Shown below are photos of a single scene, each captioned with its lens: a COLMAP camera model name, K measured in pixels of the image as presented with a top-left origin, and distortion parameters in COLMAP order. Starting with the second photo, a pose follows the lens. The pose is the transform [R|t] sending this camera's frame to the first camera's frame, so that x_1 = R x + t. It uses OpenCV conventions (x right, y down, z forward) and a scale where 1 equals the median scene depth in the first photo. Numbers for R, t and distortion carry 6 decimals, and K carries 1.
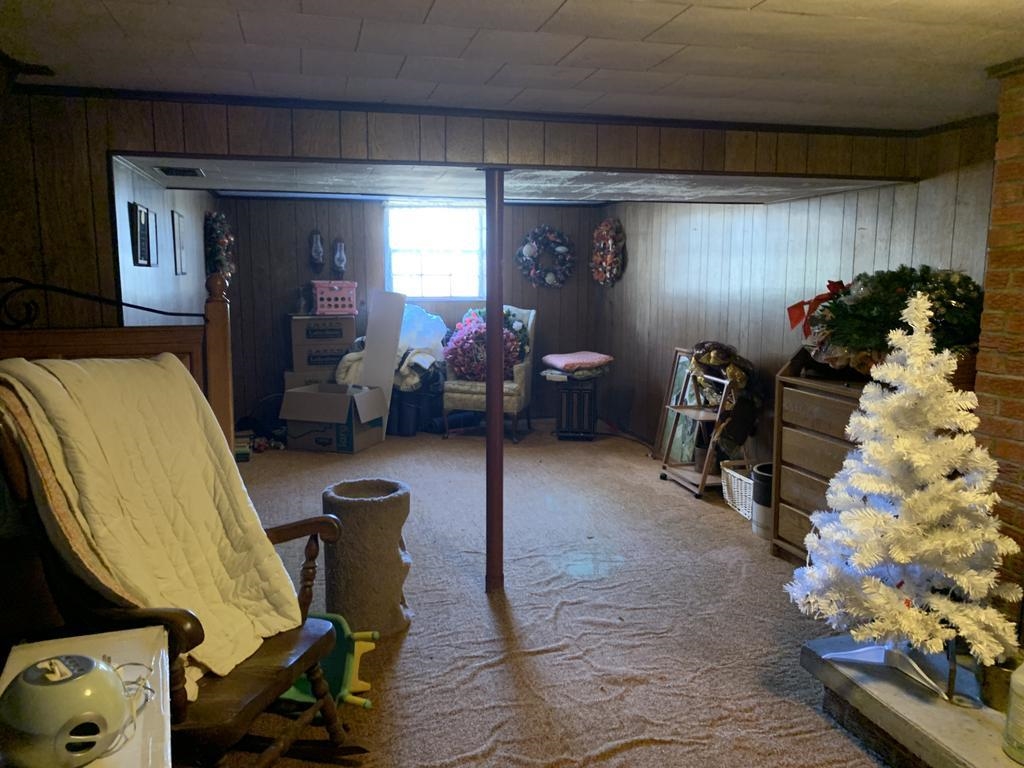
lens RADIAL K [[788.3, 0, 506.2], [0, 788.3, 386.5], [0, 0, 1]] dist [0.051145, -0.054085]
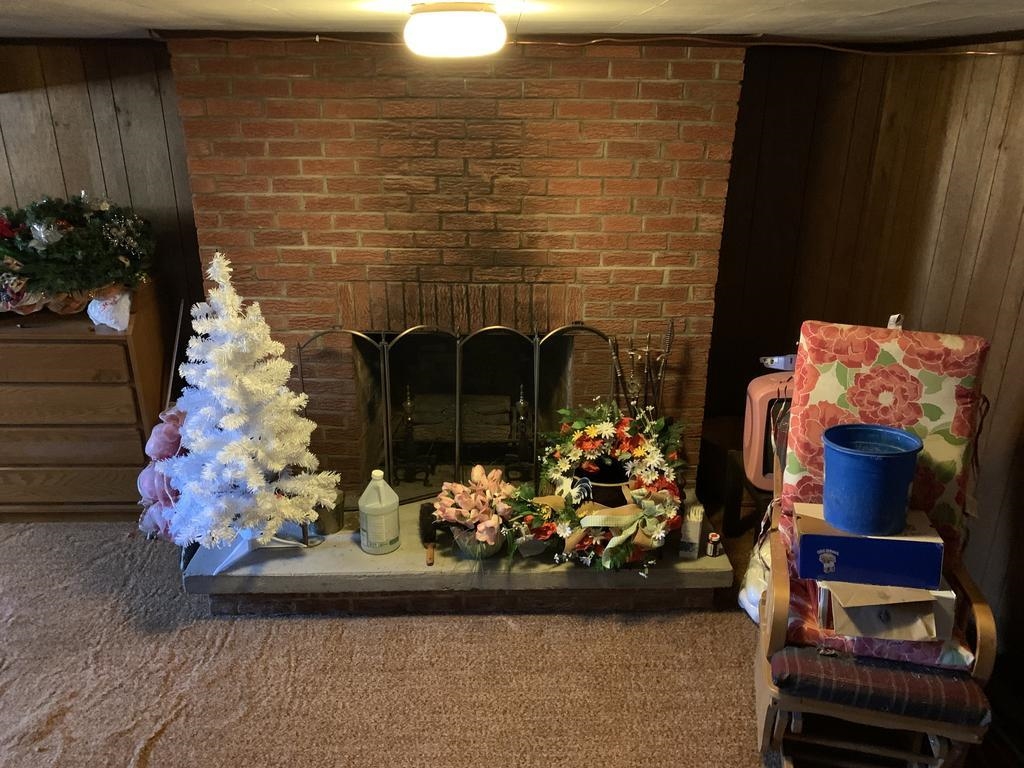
lens RADIAL K [[788.3, 0, 506.8], [0, 788.3, 382.8], [0, 0, 1]] dist [0.051145, -0.054085]
pose [[0.239663, -0.335983, 0.910866, -0.465992], [0.132386, 0.940755, 0.312175, -0.229515], [-0.961788, 0.045770, 0.269943, 0.271511]]
